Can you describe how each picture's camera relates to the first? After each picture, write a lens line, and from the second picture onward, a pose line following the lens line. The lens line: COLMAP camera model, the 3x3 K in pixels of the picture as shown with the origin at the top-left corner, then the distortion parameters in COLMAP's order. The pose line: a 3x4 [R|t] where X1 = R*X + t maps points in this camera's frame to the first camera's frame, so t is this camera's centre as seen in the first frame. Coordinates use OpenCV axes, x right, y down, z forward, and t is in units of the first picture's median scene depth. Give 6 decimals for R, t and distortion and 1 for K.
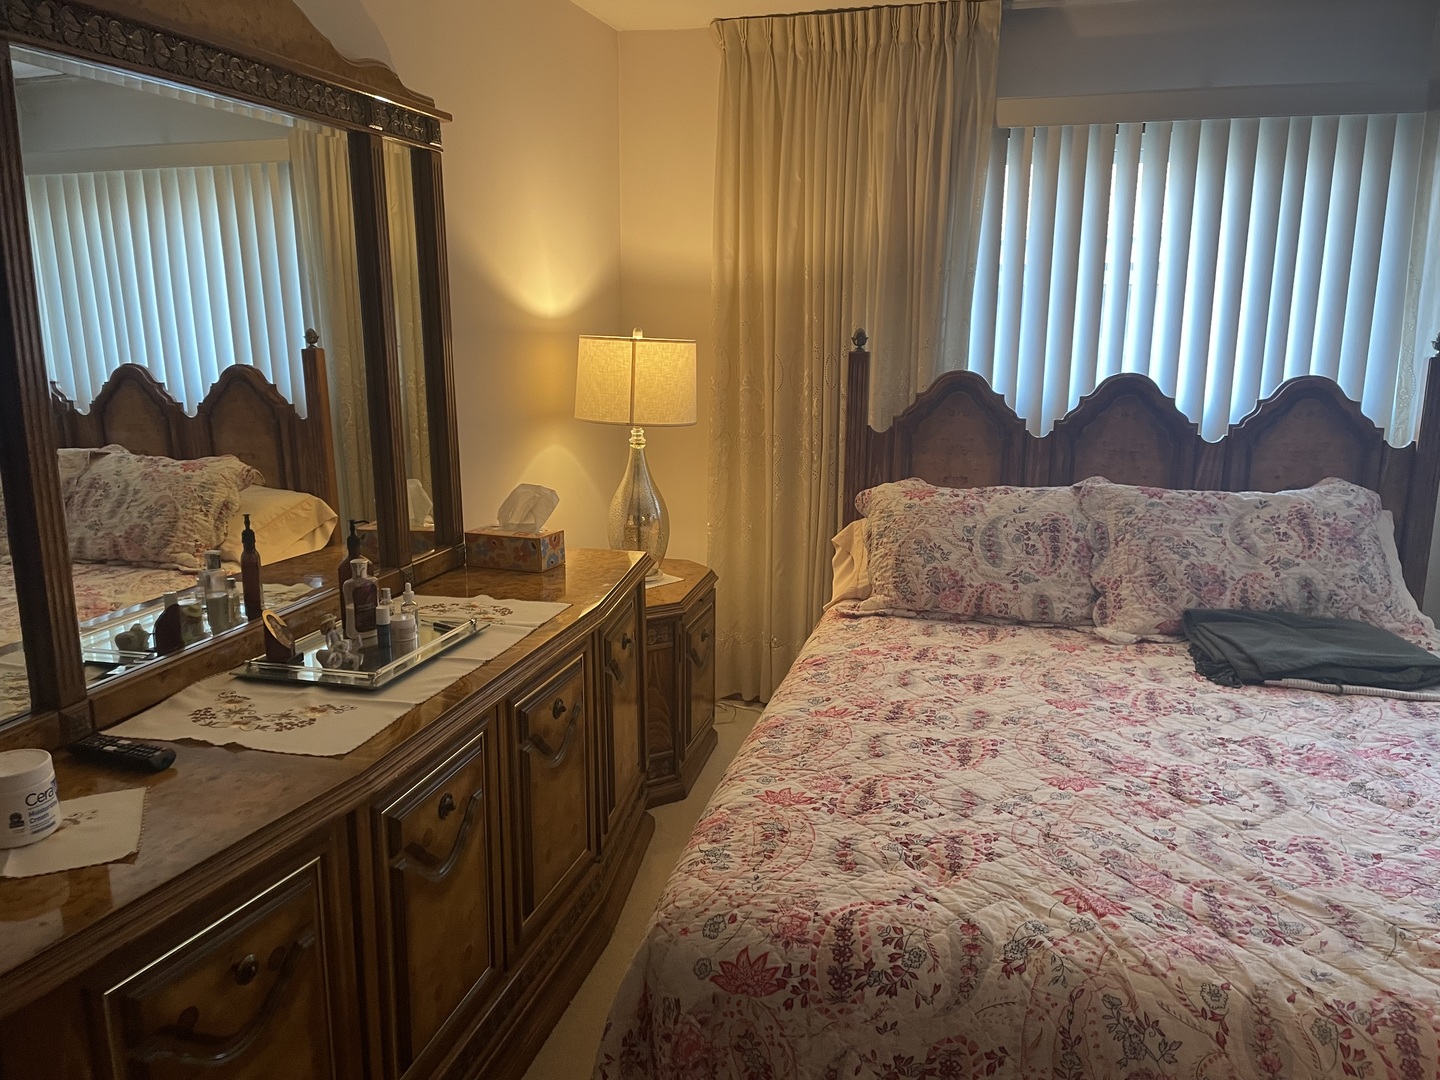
lens RADIAL K [[1095.9, 0, 712.0], [0, 1095.9, 518.4], [0, 0, 1]] dist [0.098446, -0.119147]
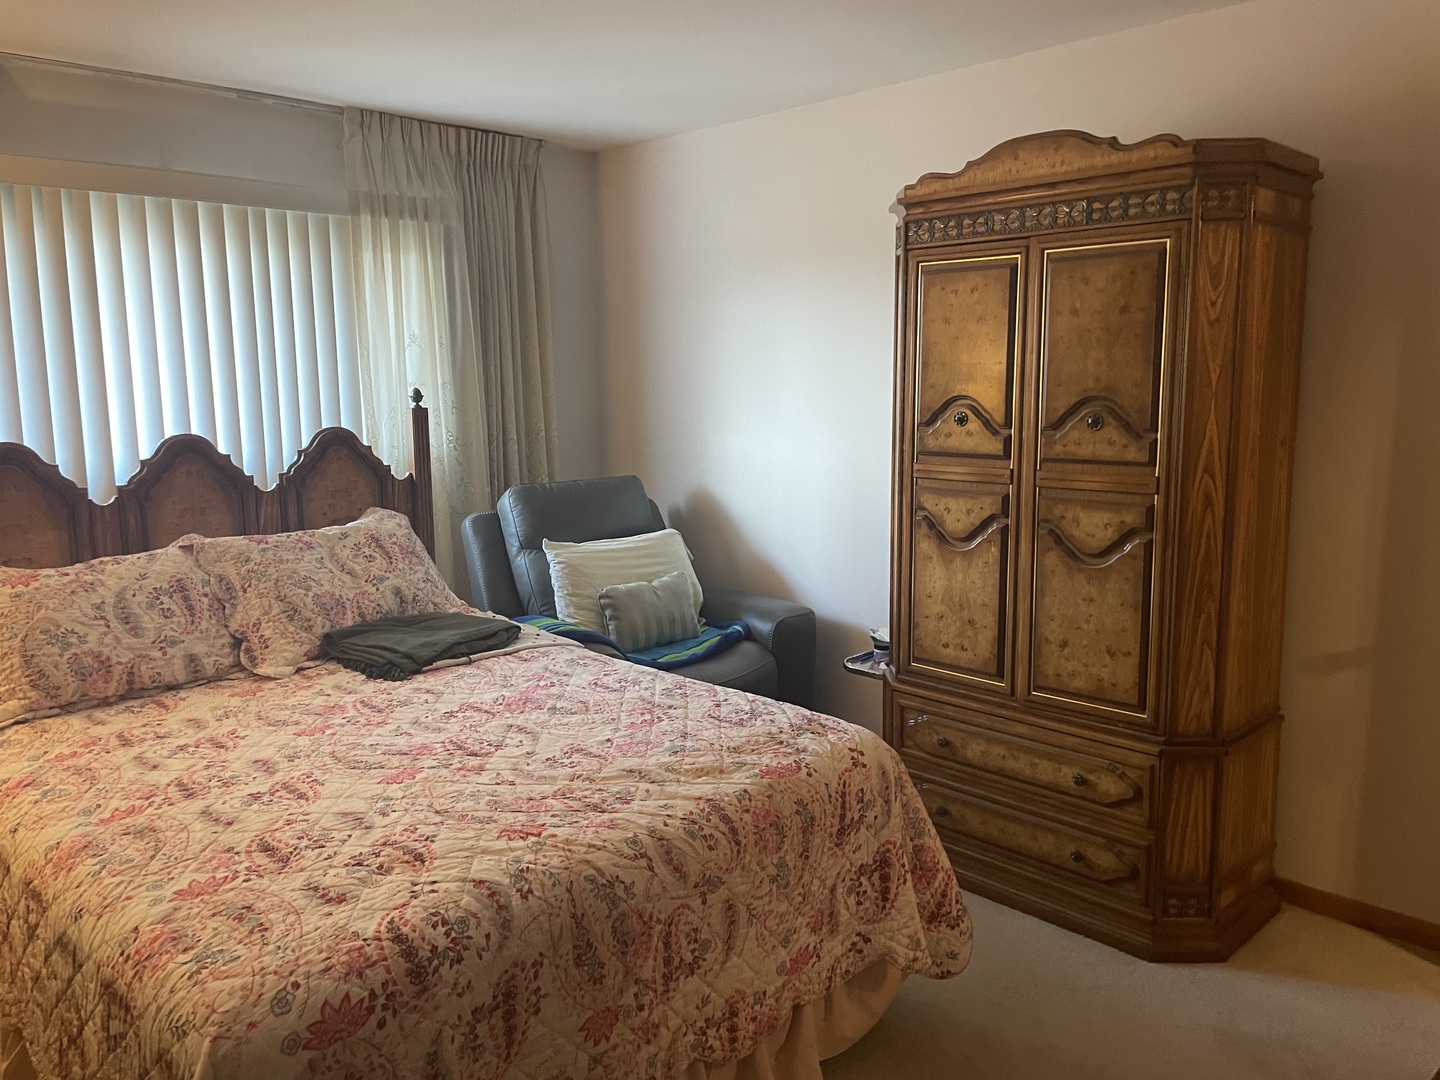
lens RADIAL K [[1095.9, 0, 712.0], [0, 1095.9, 518.4], [0, 0, 1]] dist [0.098446, -0.119147]
pose [[0.493352, -0.128513, 0.860284, -0.390812], [0.173188, 0.983736, 0.047636, -0.022639], [-0.852414, 0.125489, 0.507585, 0.076105]]
